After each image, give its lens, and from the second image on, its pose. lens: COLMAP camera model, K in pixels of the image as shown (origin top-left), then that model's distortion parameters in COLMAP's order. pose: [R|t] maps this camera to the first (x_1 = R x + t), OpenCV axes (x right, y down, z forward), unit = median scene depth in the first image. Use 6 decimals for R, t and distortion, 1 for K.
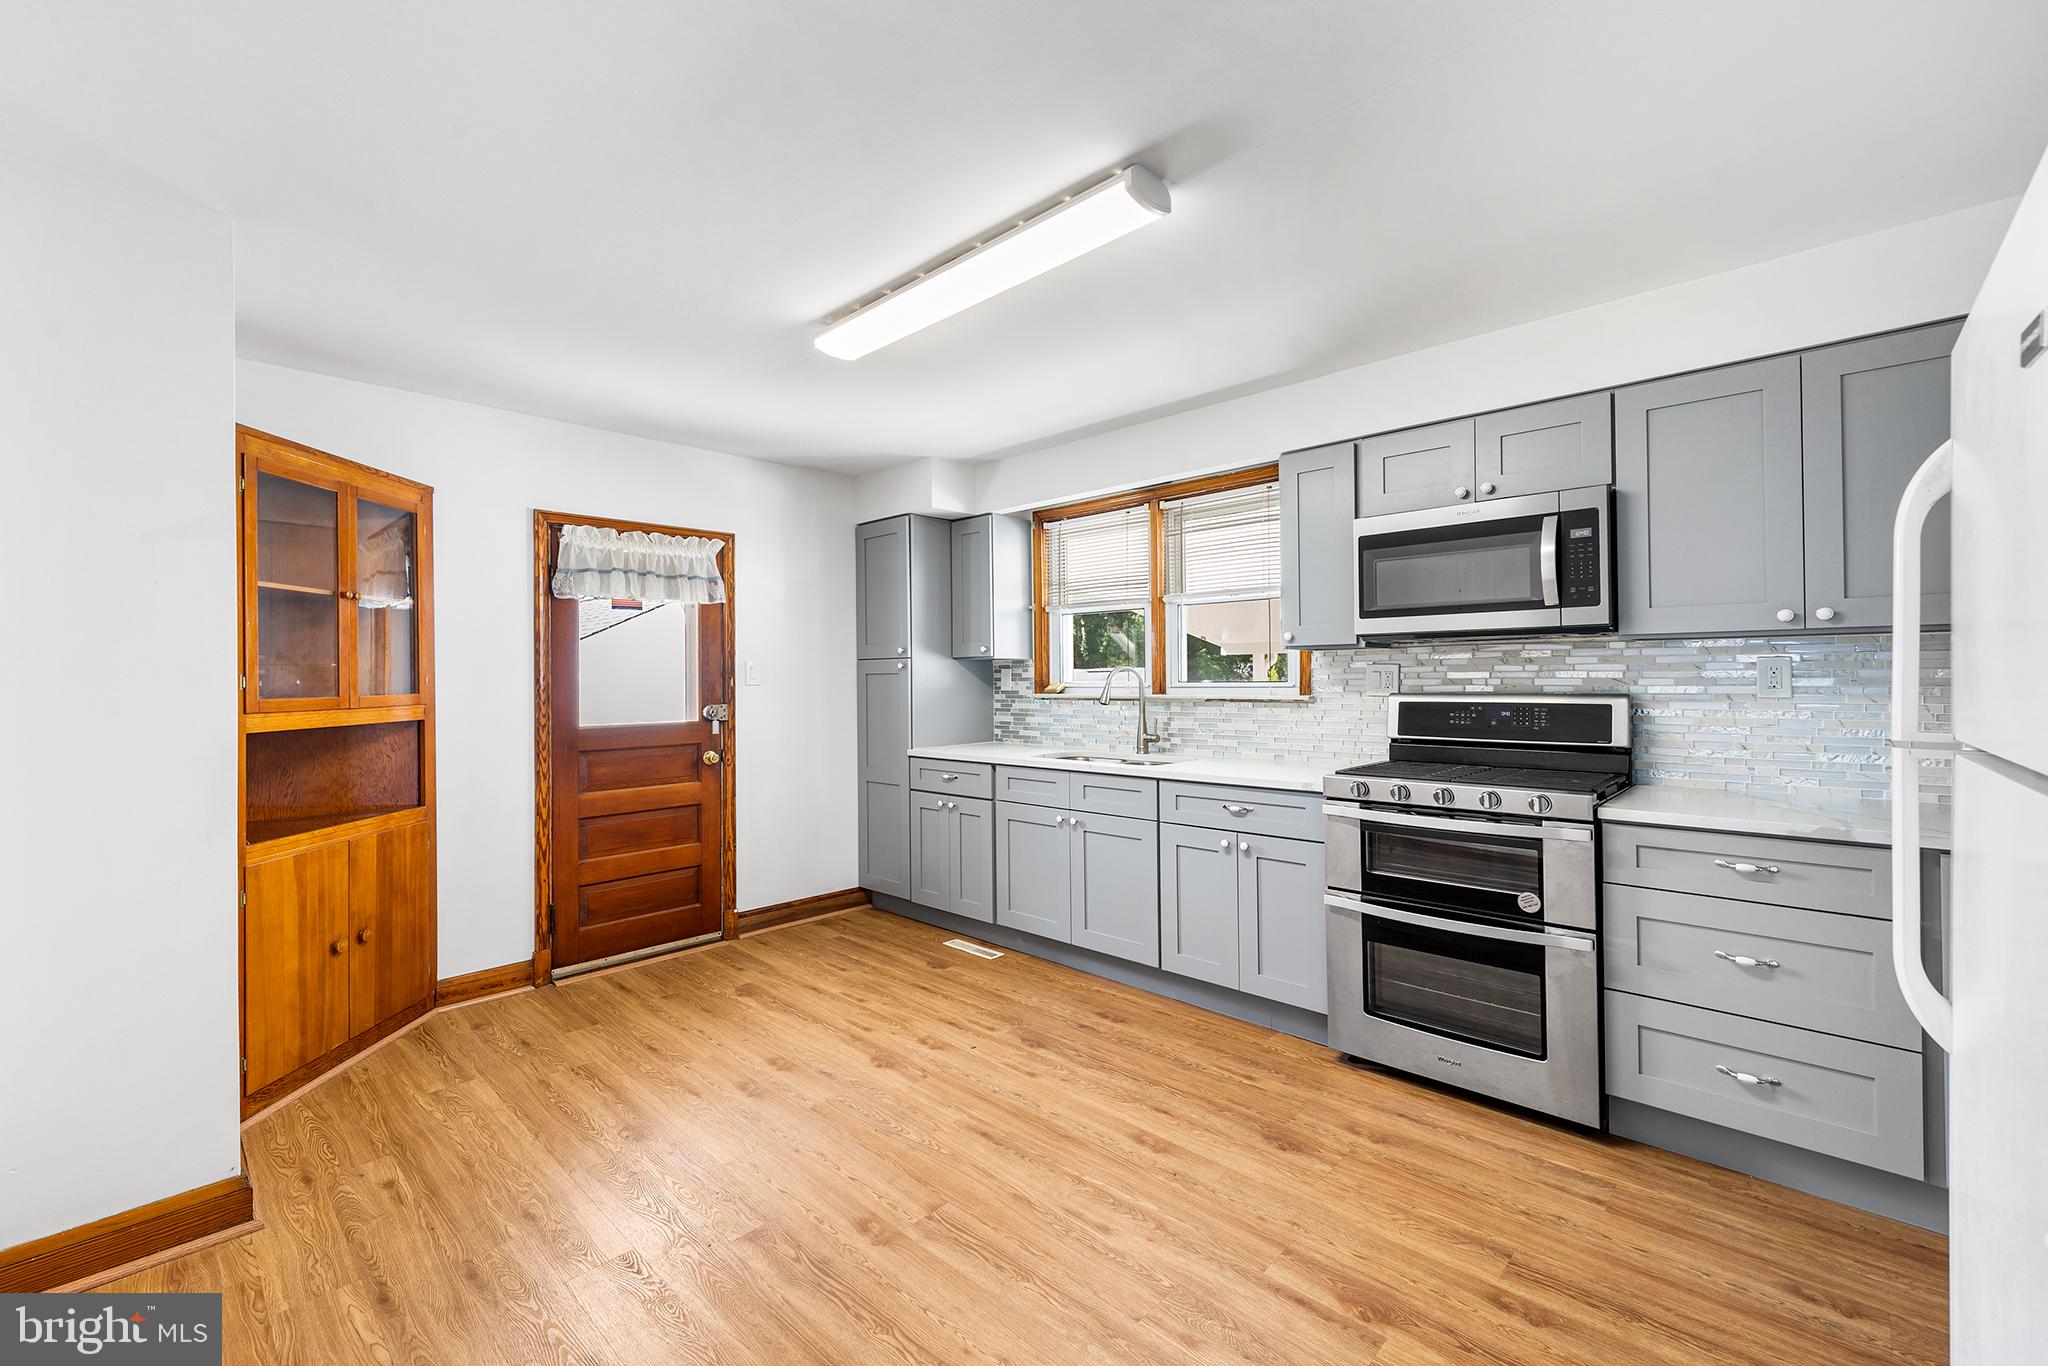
lens RADIAL K [[865.3, 0, 1009.8], [0, 865.3, 668.0], [0, 0, 1]] dist [-0.000376, -0.000270]
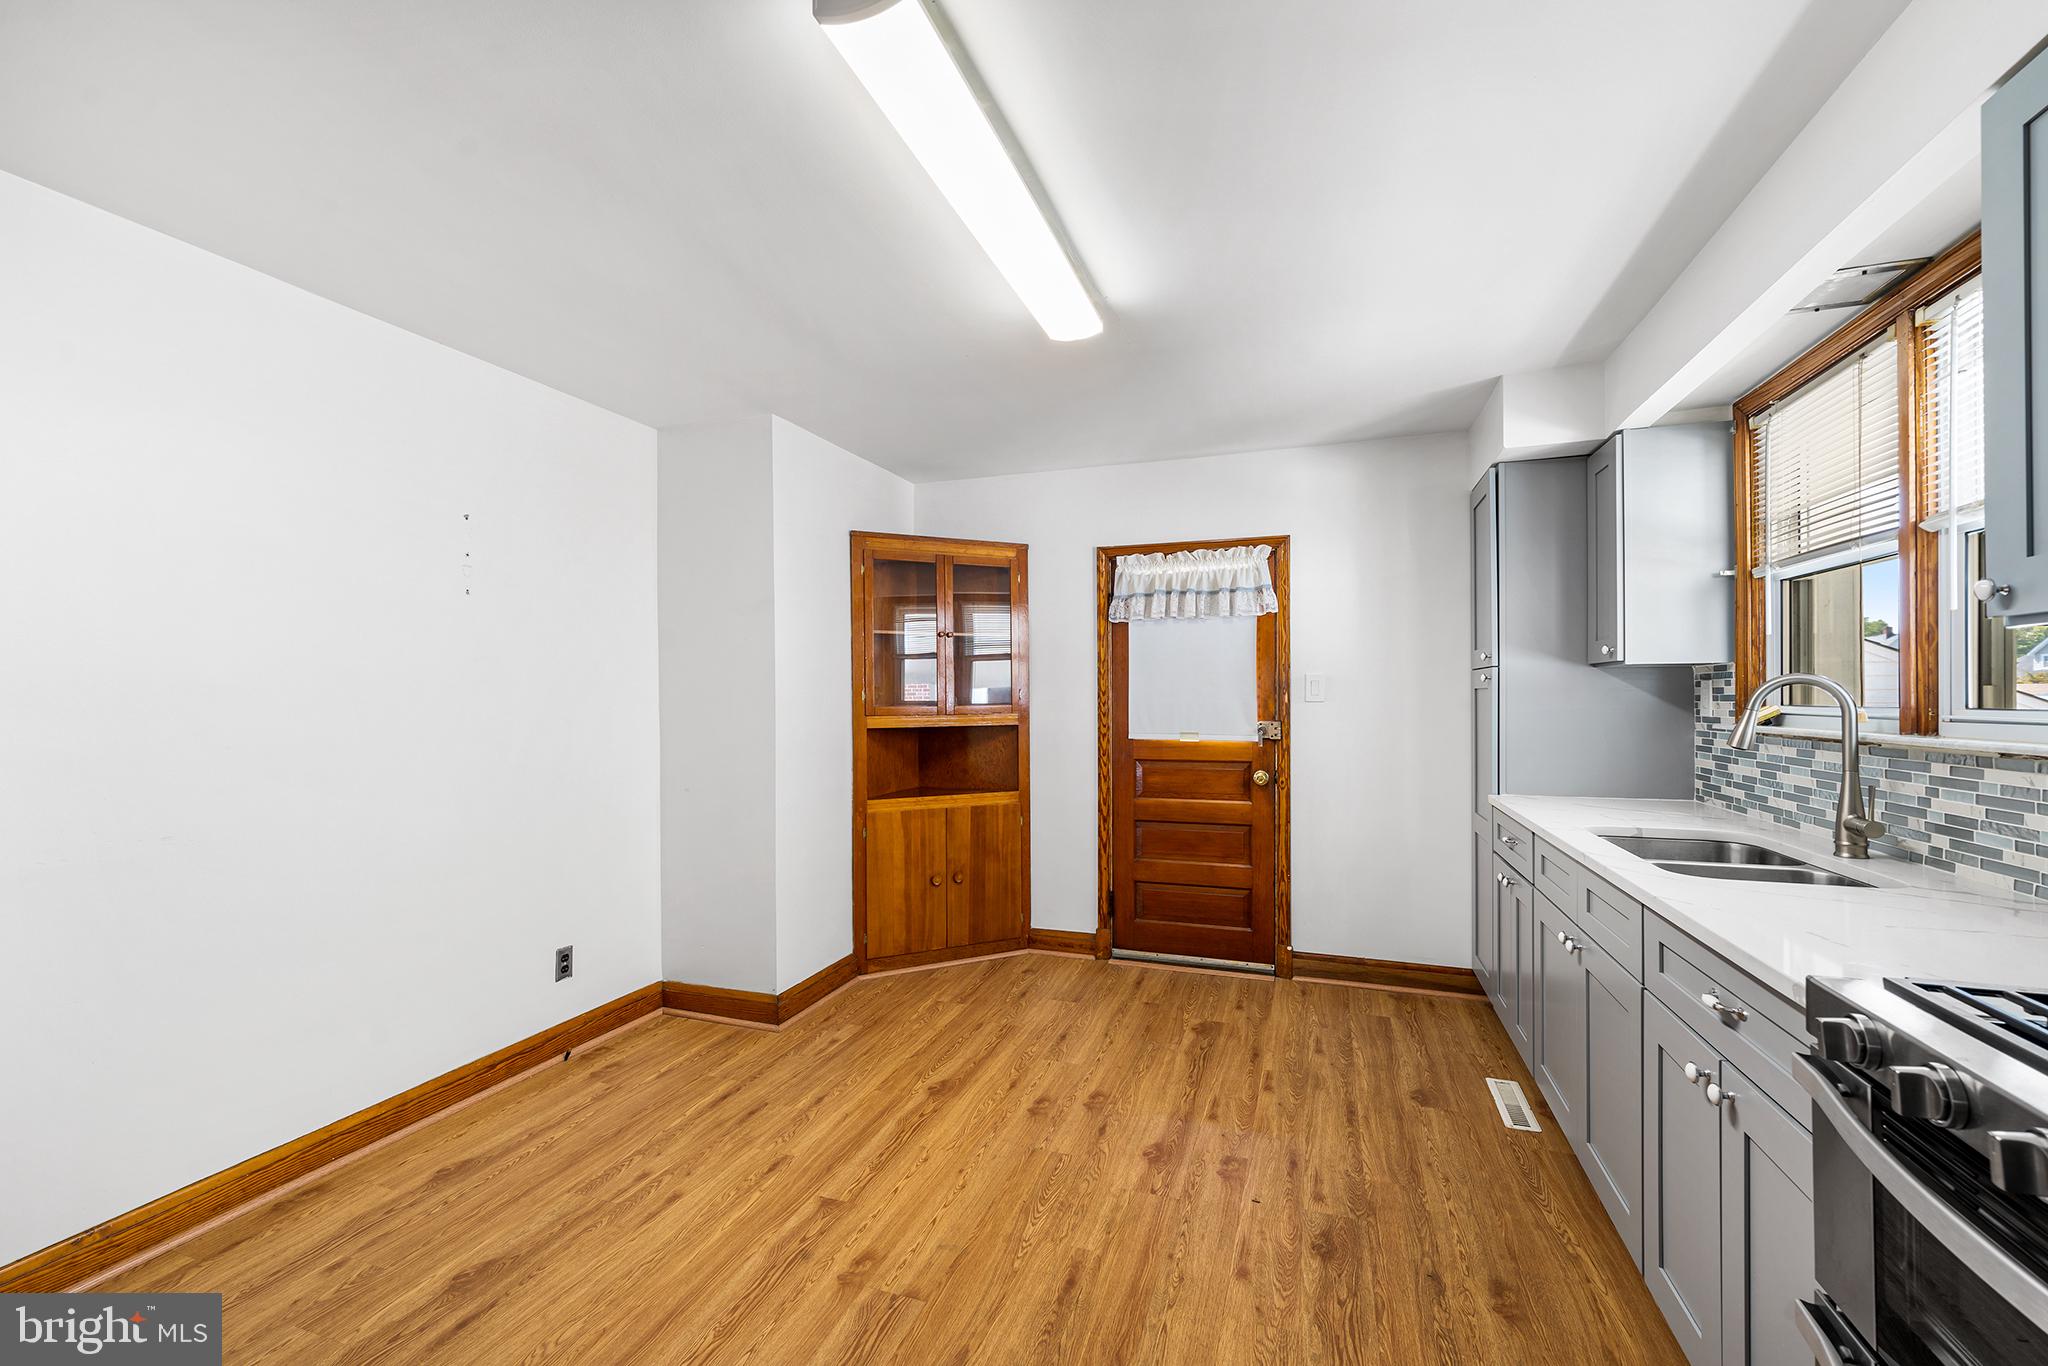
lens RADIAL K [[837.6, 0, 1019.5], [0, 837.6, 694.0], [0, 0, 1]] dist [-0.000107, -0.000156]
pose [[0.413803, 0.006637, -0.910342, 0.422120], [0.009532, 0.999887, 0.011623, -0.001012], [0.910317, -0.013487, 0.413693, 0.431601]]
